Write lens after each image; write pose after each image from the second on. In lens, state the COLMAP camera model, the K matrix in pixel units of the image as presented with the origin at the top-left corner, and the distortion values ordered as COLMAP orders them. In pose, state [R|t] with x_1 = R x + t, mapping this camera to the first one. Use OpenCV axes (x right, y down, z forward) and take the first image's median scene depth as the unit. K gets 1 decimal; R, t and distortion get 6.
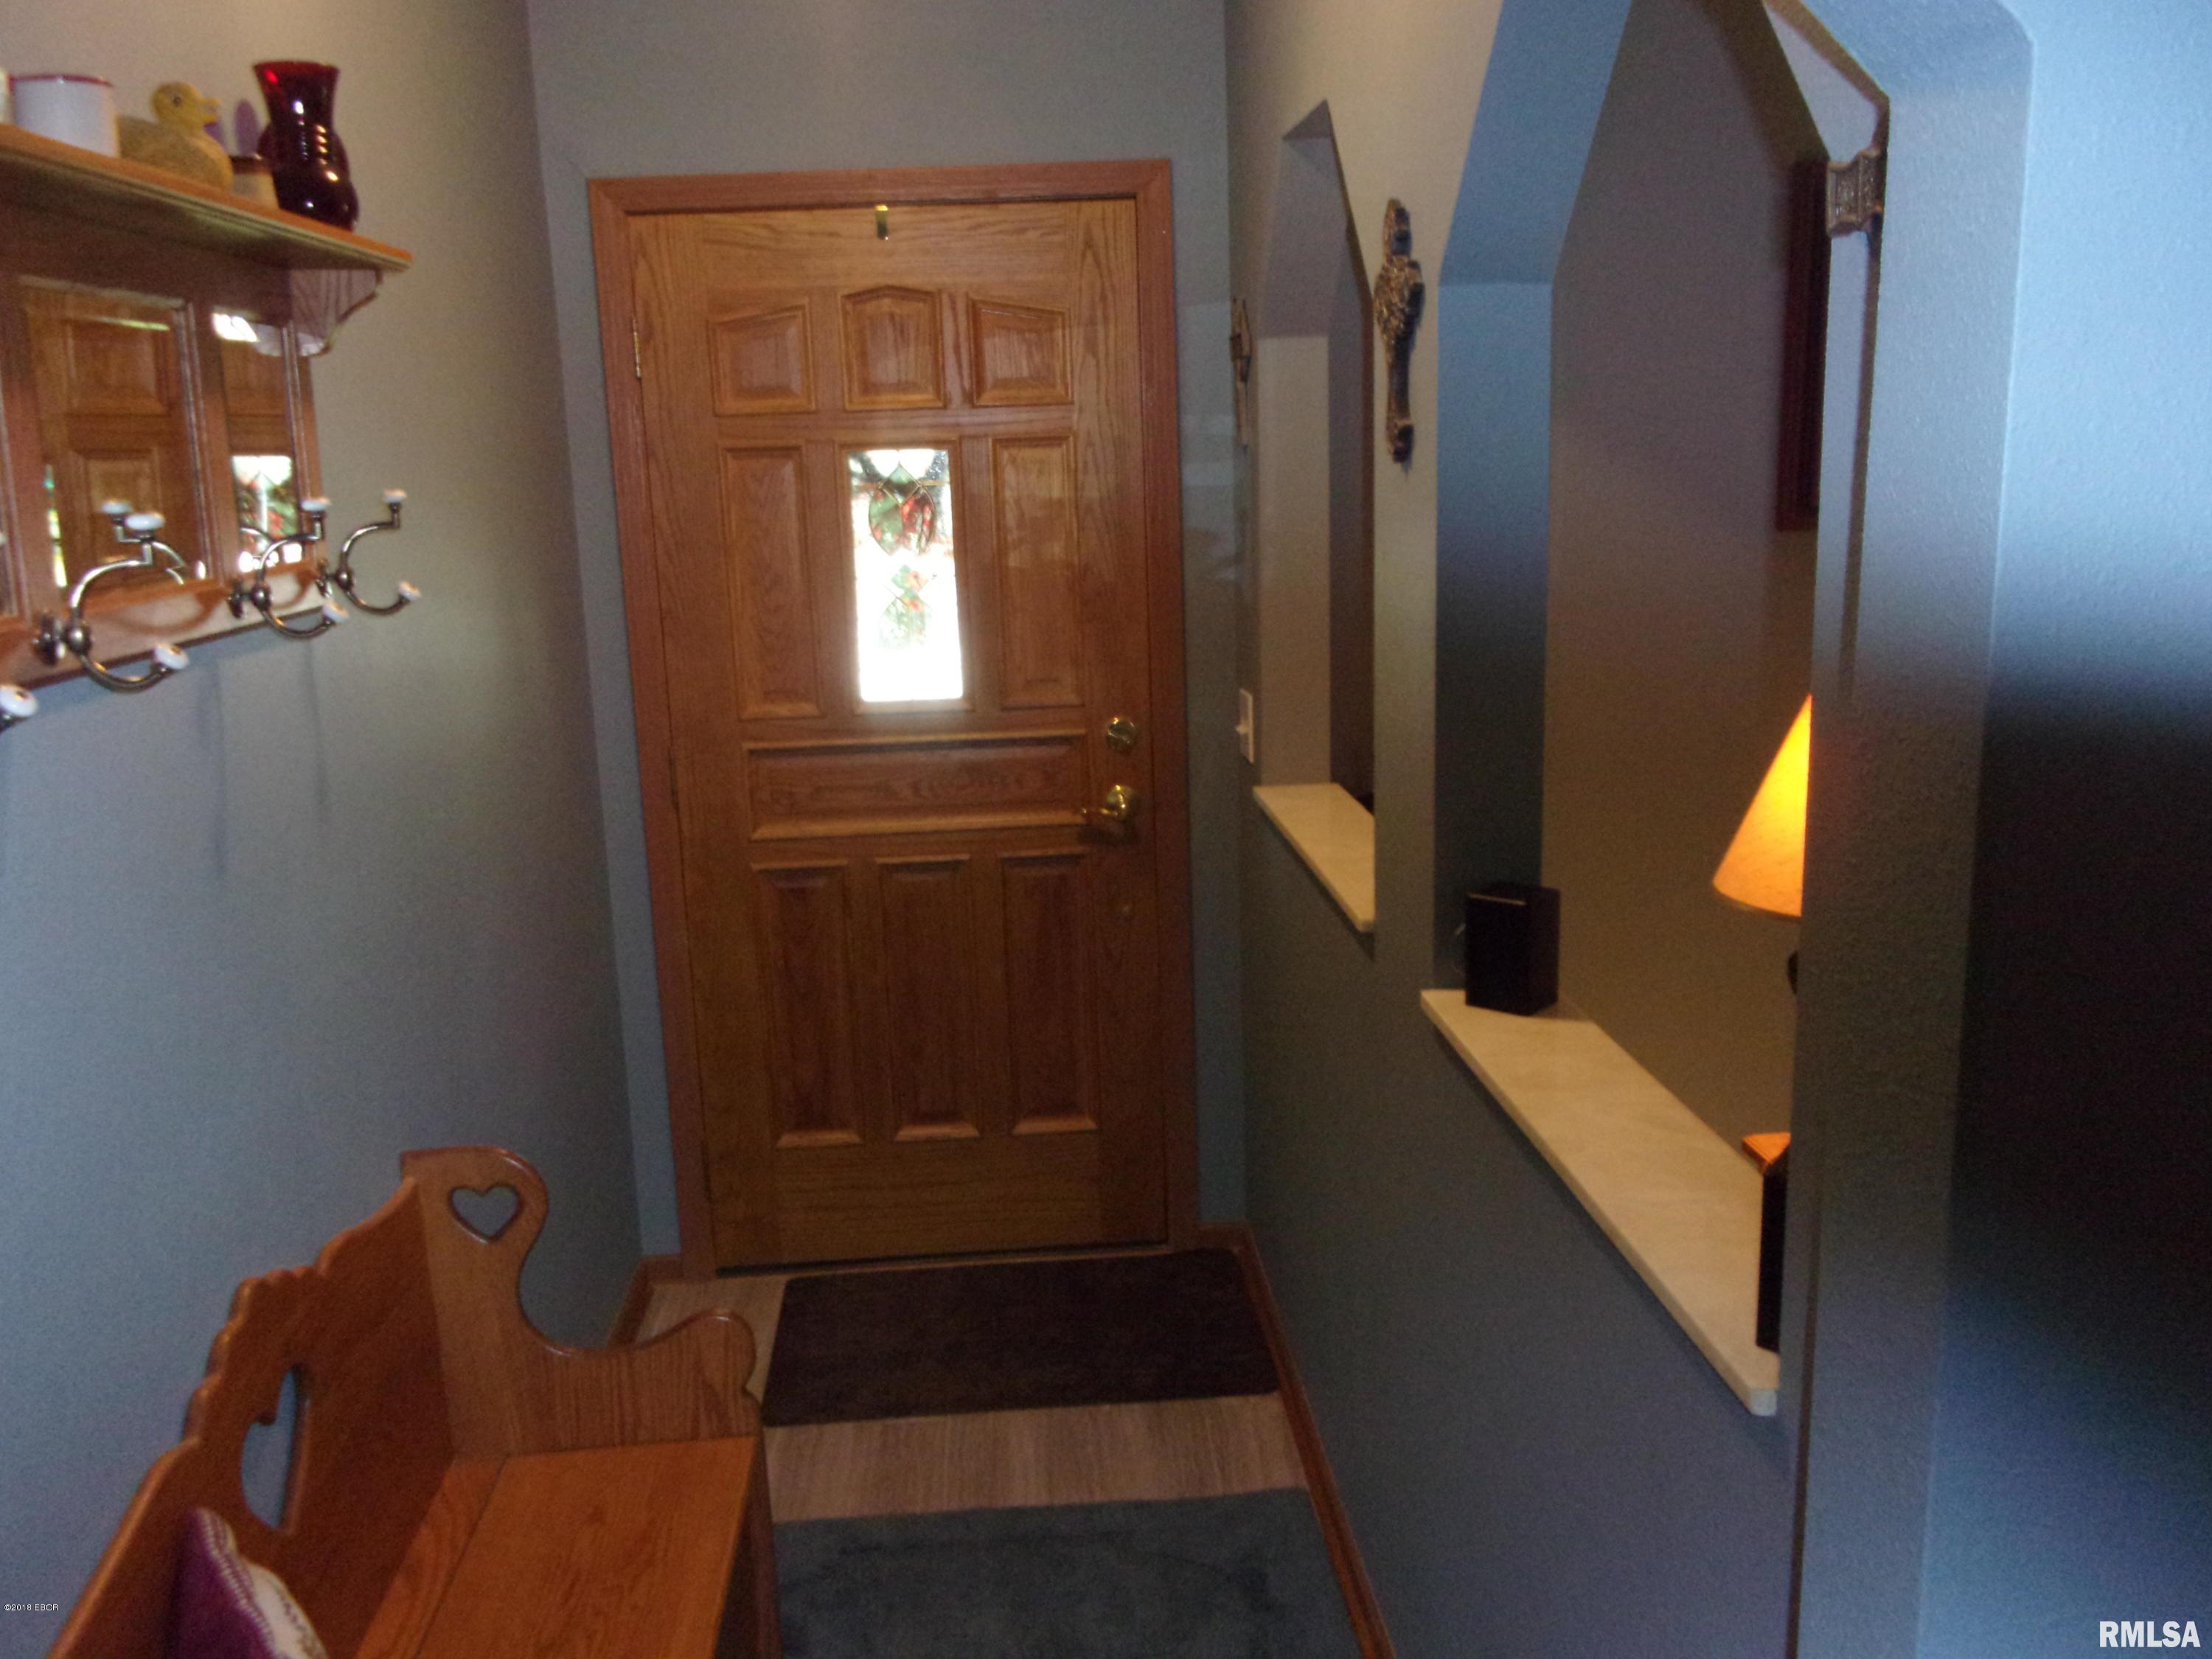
lens RADIAL K [[1861.3, 0, 1112.9], [0, 1861.3, 823.0], [0, 0, 1]] dist [0.020824, -0.036094]
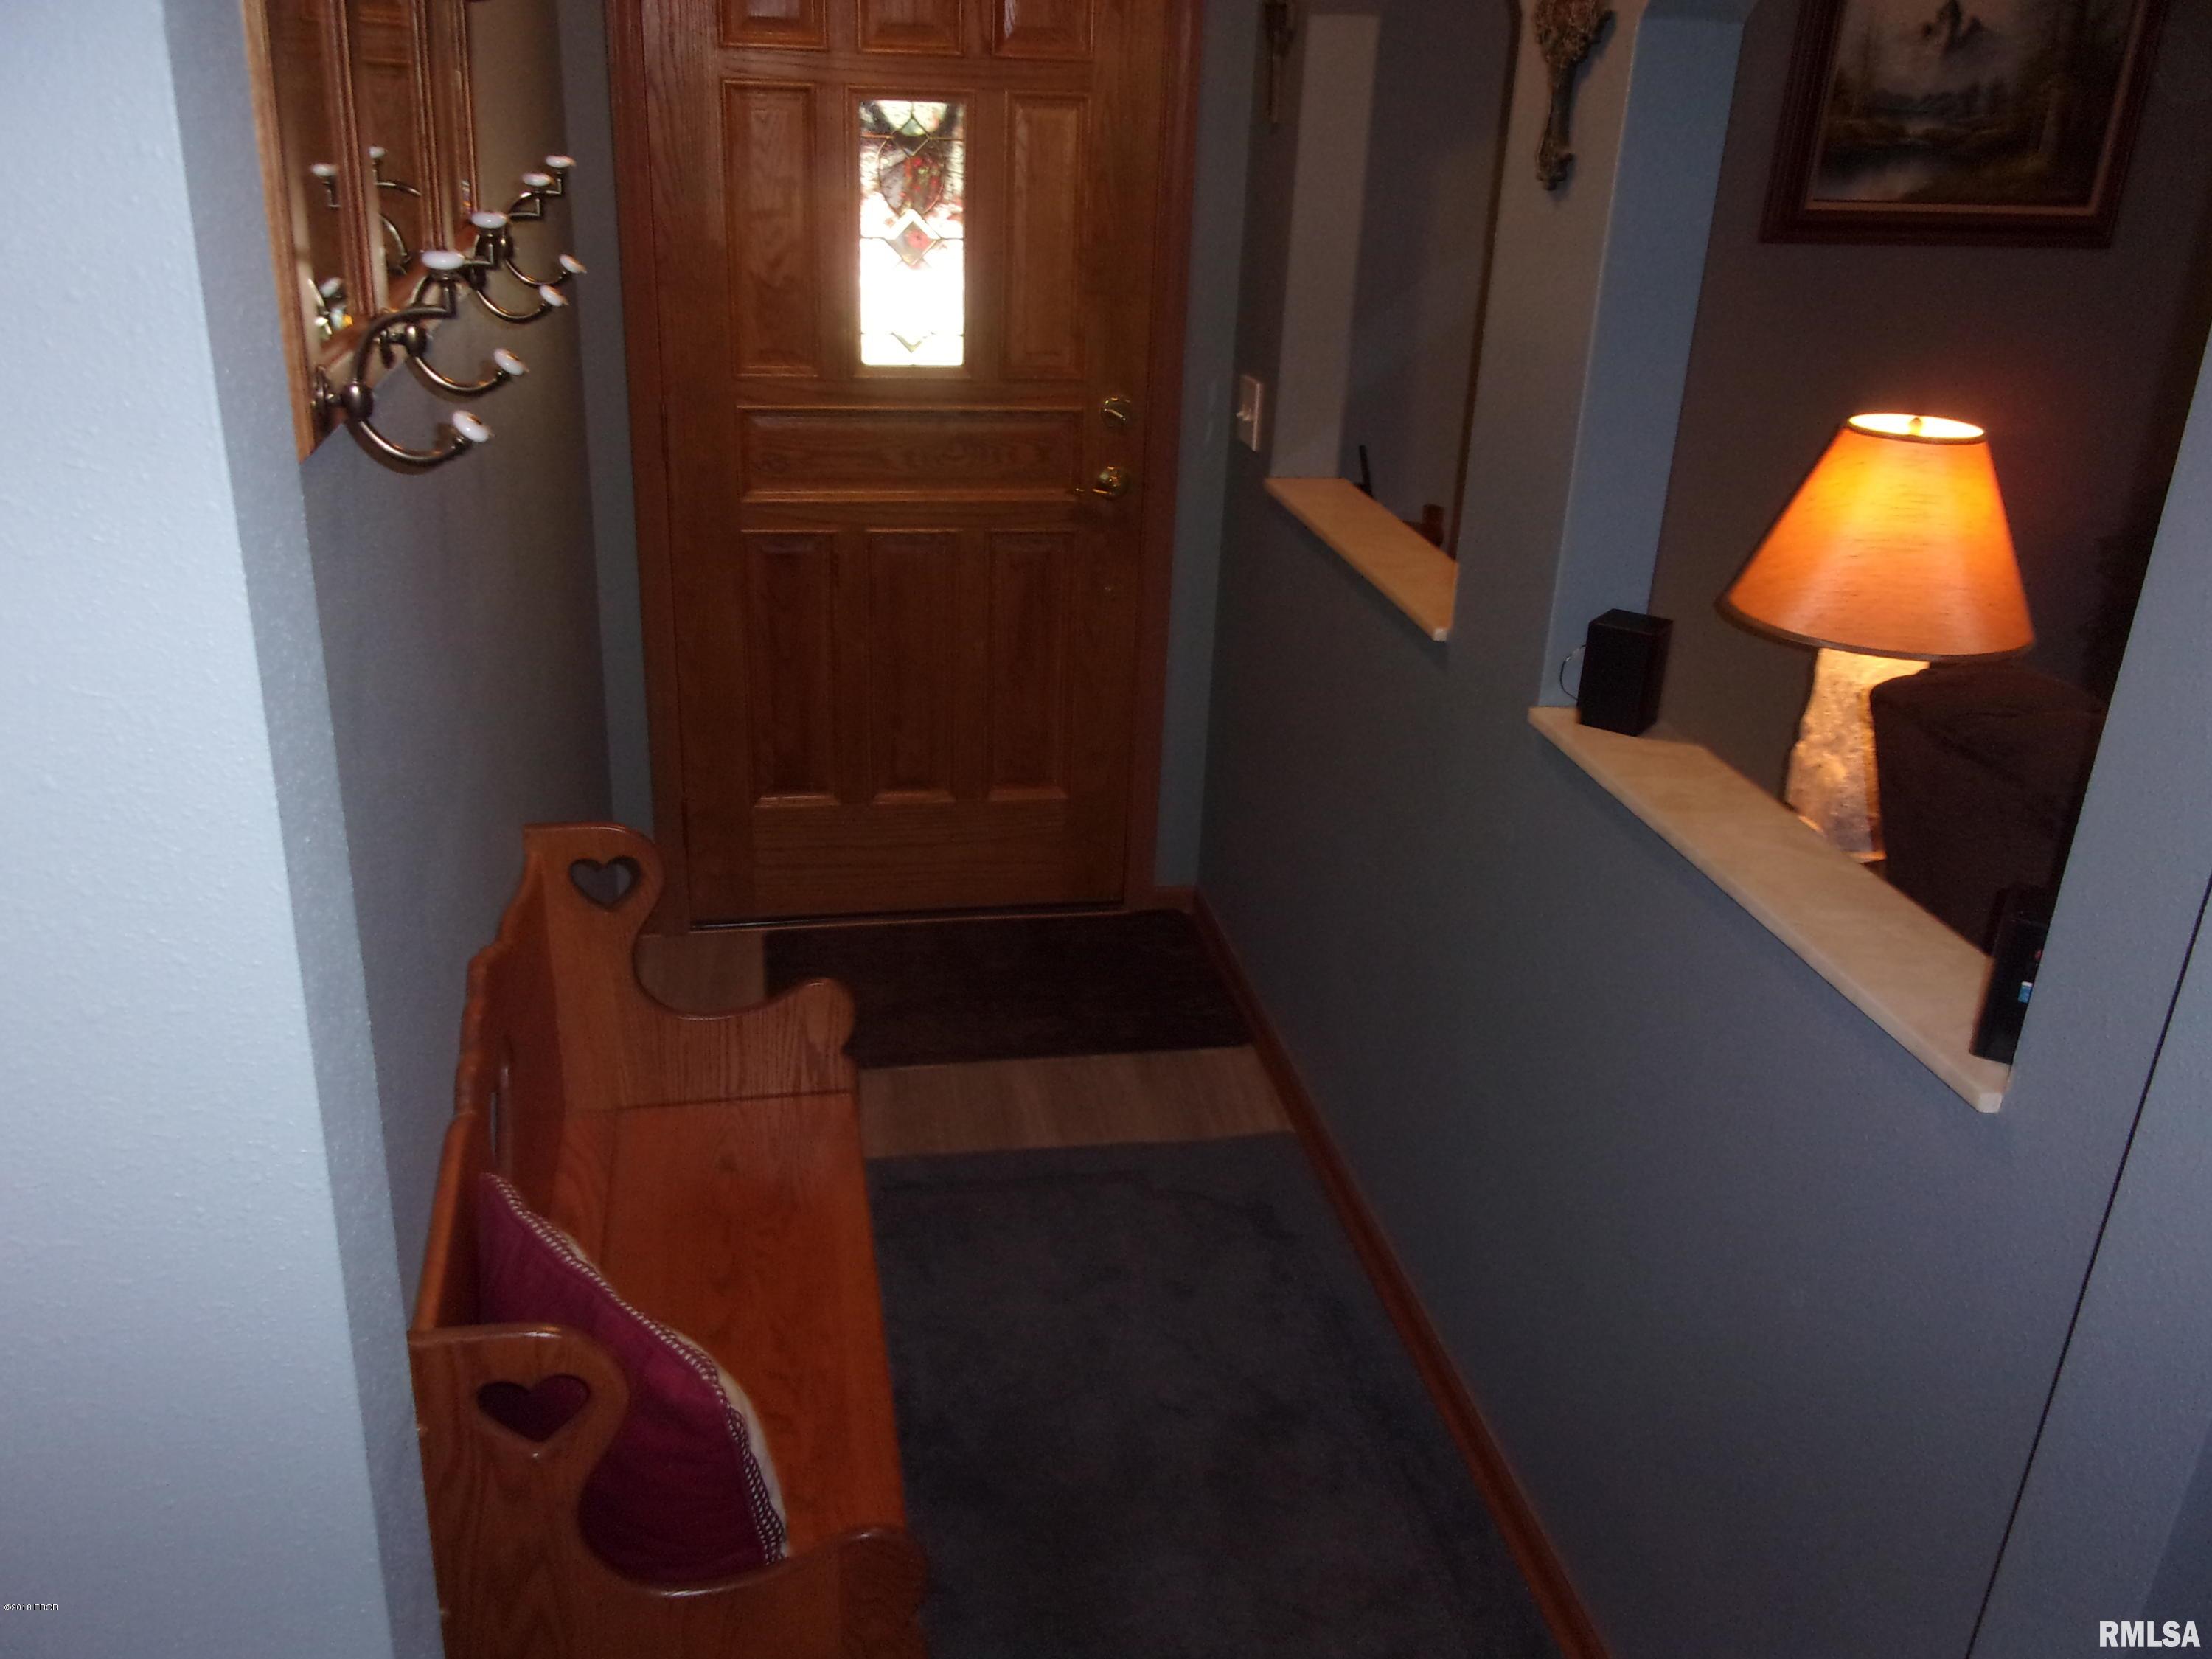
lens RADIAL K [[1861.3, 0, 1091.7], [0, 1861.3, 814.2], [0, 0, 1]] dist [0.020824, -0.036094]
pose [[0.991317, 0.024222, 0.129241, -0.136615], [-0.048313, 0.981233, 0.186677, -0.022939], [-0.122293, -0.191300, 0.973883, -0.017489]]
